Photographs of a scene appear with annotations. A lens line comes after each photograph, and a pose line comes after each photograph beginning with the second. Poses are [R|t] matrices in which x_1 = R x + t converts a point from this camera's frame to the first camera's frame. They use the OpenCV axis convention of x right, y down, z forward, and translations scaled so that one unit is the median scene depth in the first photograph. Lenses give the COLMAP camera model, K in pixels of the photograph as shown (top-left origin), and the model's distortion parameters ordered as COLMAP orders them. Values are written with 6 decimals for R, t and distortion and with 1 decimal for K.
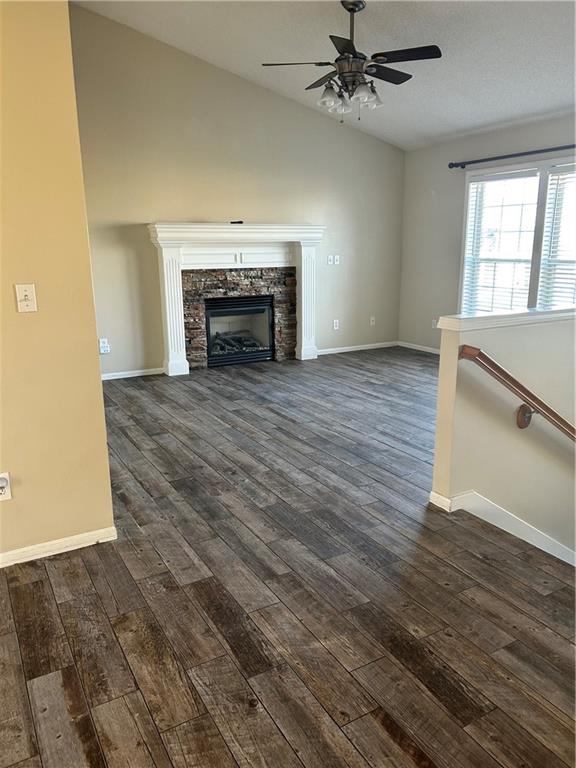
lens RADIAL K [[576.1, 0, 288.0], [0, 576.1, 384.0], [0, 0, 1]] dist [0.043210, -0.051449]
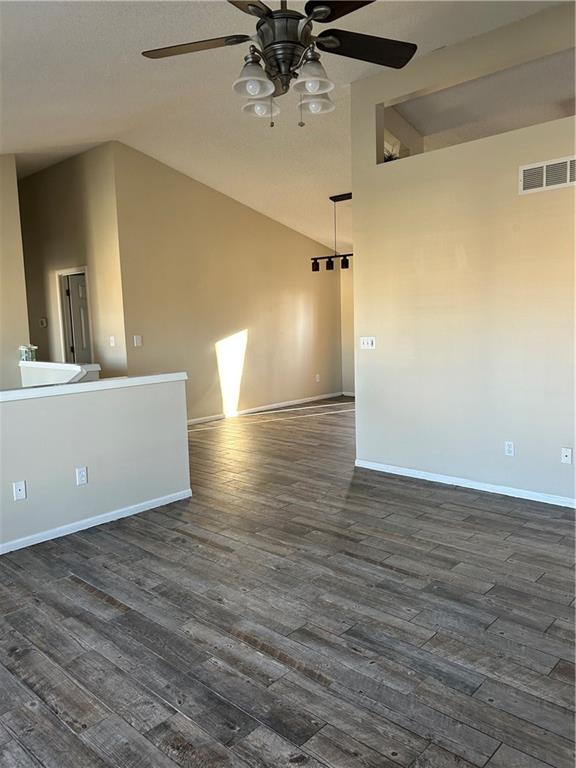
lens RADIAL K [[576.1, 0, 288.0], [0, 576.1, 384.0], [0, 0, 1]] dist [0.043210, -0.051449]
pose [[-0.952865, 0.071664, -0.294808, 0.256785], [-0.034516, 0.939788, 0.340011, -0.348849], [0.301424, 0.334160, -0.893018, 1.390234]]
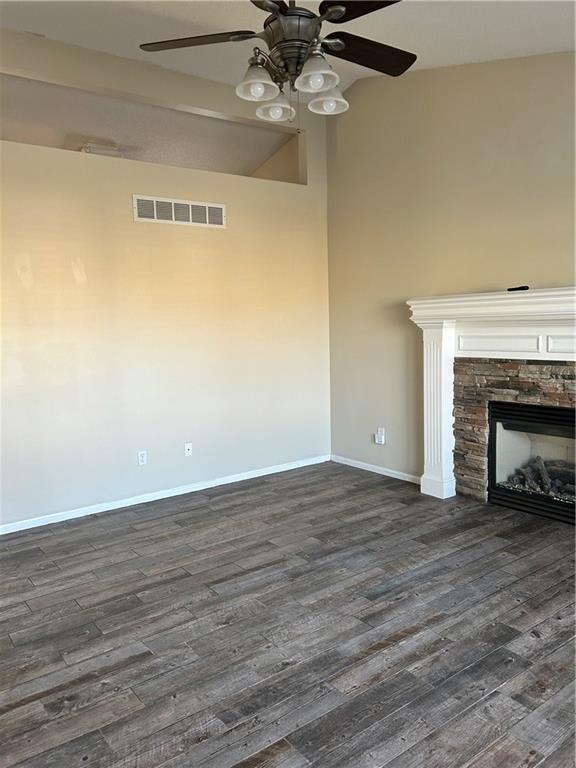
lens RADIAL K [[576.1, 0, 288.0], [0, 576.1, 384.0], [0, 0, 1]] dist [0.043210, -0.051449]
pose [[0.127418, 0.112785, -0.985416, 0.603239], [-0.207227, 0.974615, 0.084753, -0.216604], [0.969959, 0.193406, 0.147556, 0.825599]]
